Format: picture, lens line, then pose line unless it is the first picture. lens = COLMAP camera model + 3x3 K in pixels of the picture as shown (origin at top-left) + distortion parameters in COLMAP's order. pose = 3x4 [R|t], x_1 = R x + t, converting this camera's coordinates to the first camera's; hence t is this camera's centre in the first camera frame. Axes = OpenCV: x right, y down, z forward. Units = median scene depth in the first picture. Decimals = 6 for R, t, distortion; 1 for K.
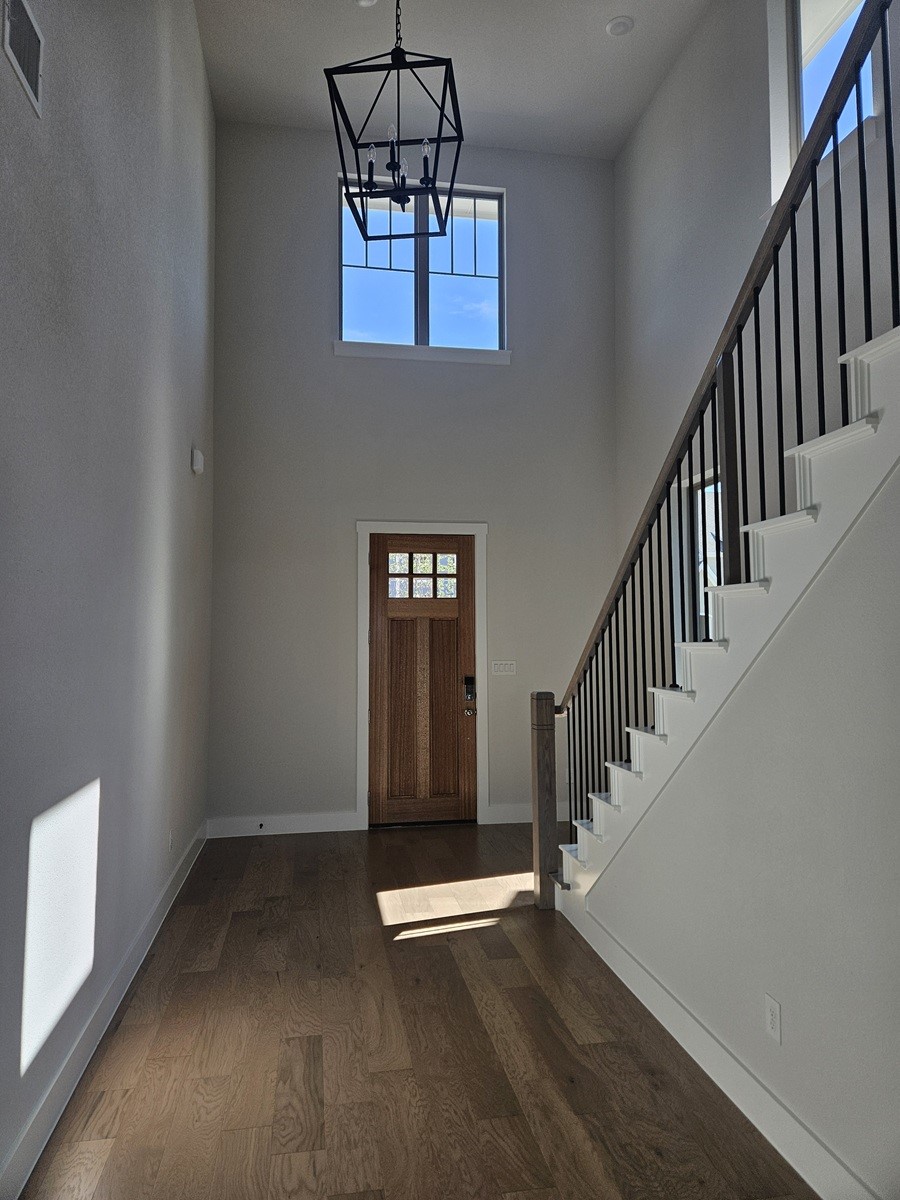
lens RADIAL K [[809.1, 0, 450.0], [0, 809.1, 596.8], [0, 0, 1]] dist [-0.050476, -0.001703]
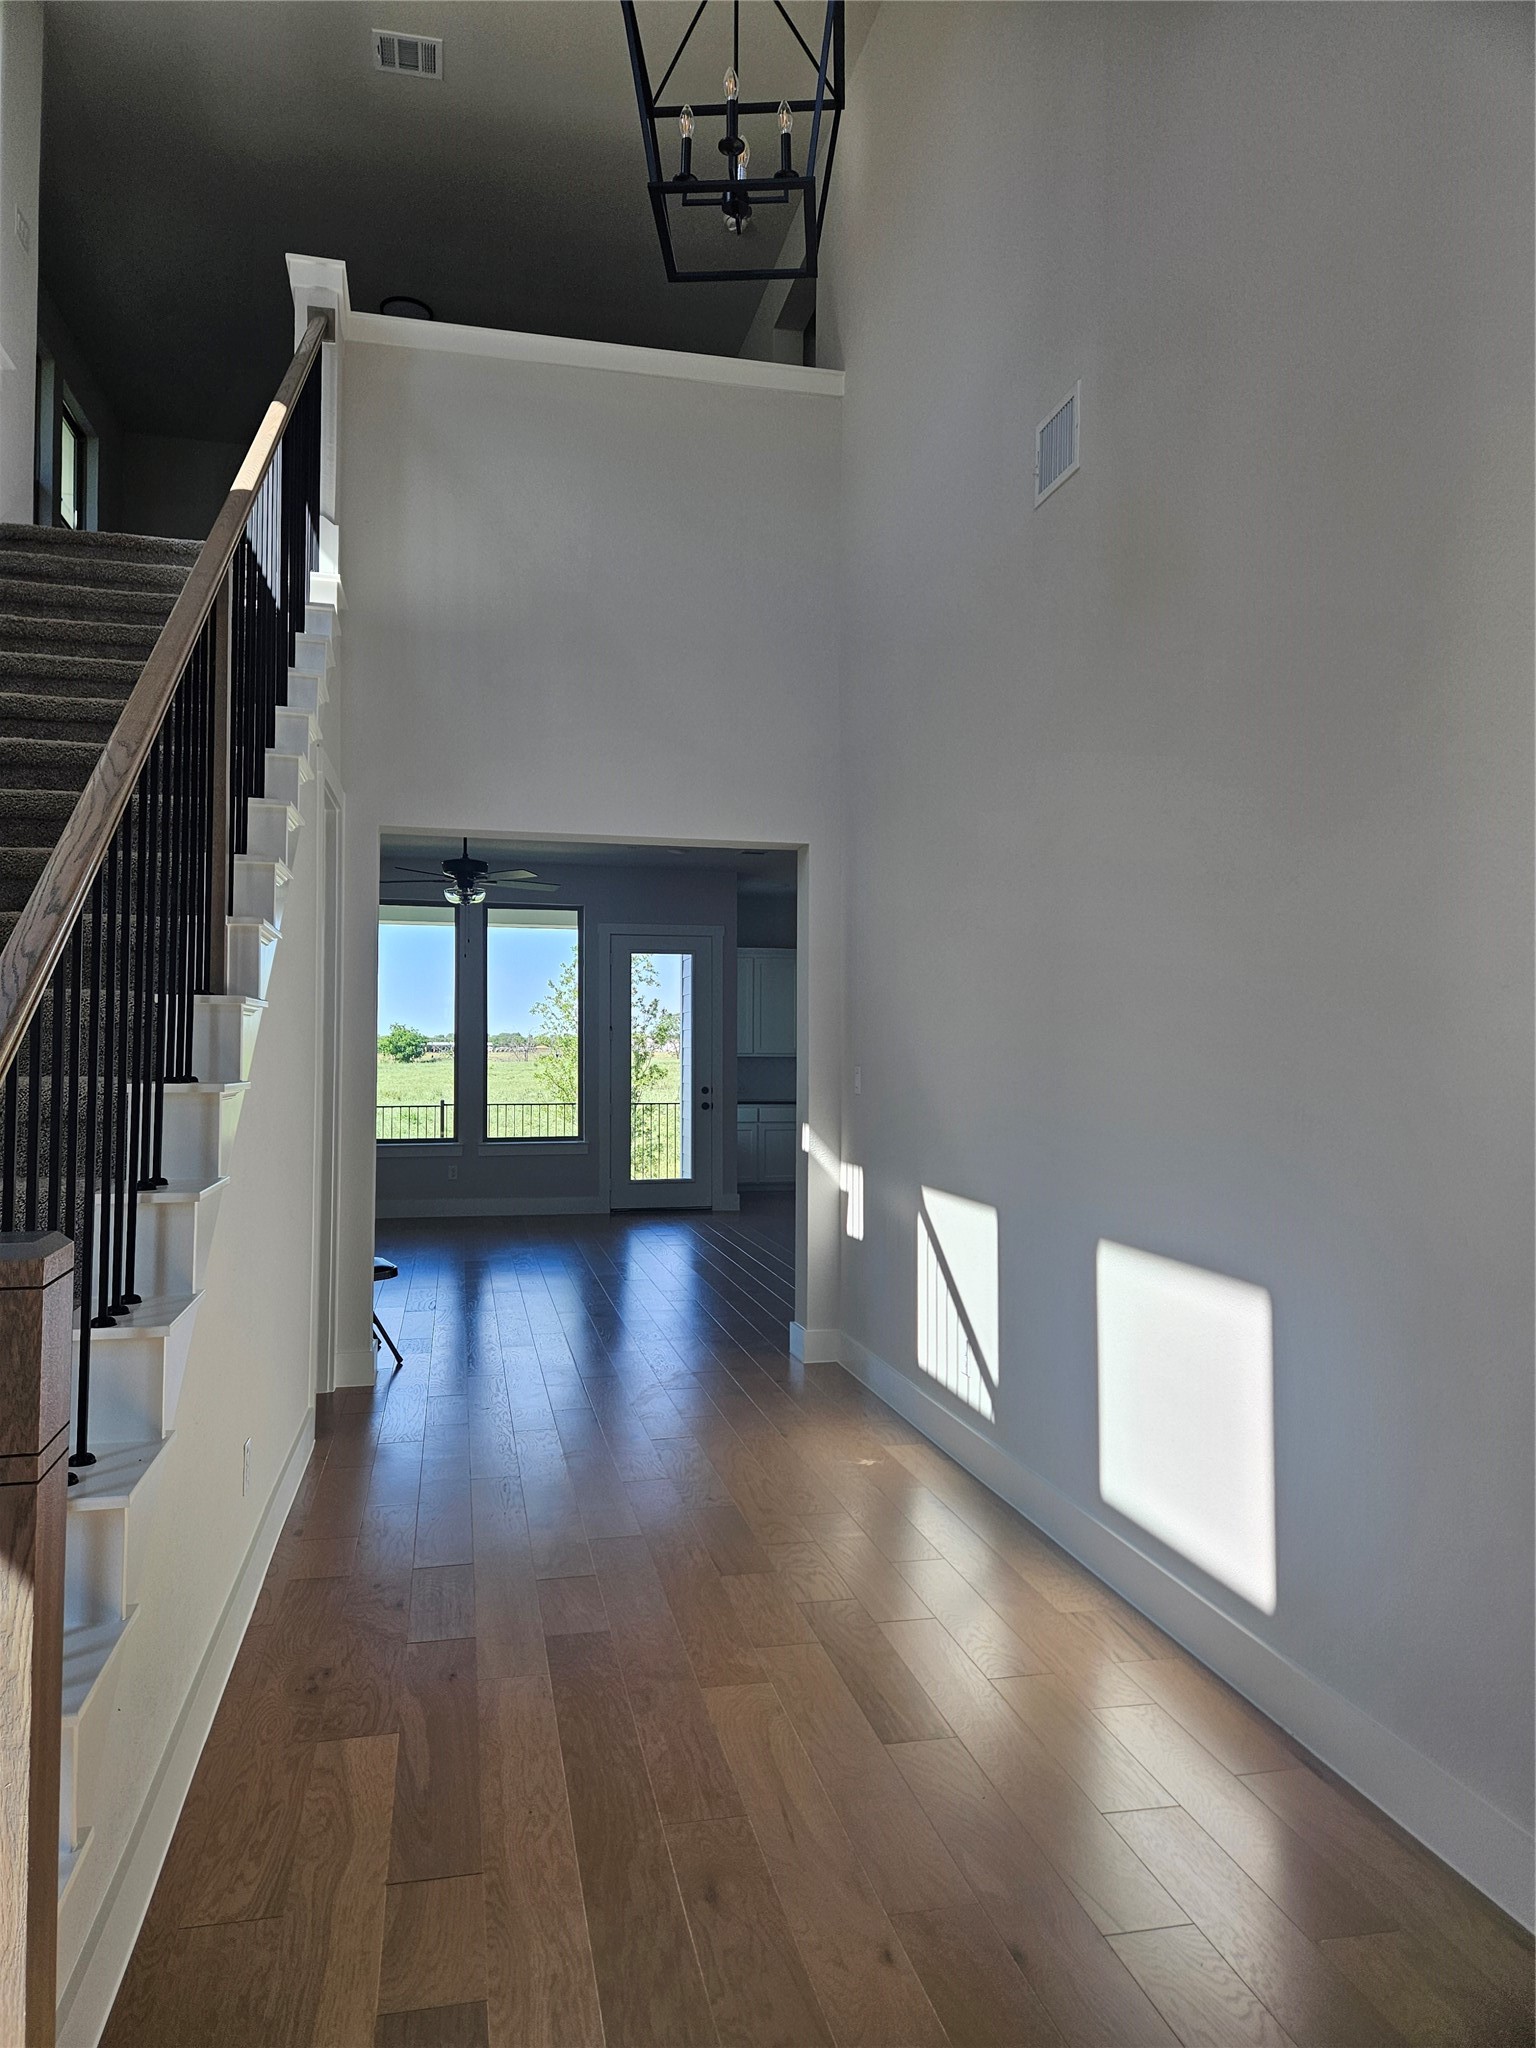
lens RADIAL K [[1380.9, 0, 768.2], [0, 1380.9, 1018.5], [0, 0, 1]] dist [-0.050476, -0.001703]
pose [[-0.998510, -0.005668, -0.054282, -0.034599], [-0.001623, 0.997237, -0.074265, 0.141865], [0.054553, -0.074066, -0.995760, 1.897051]]
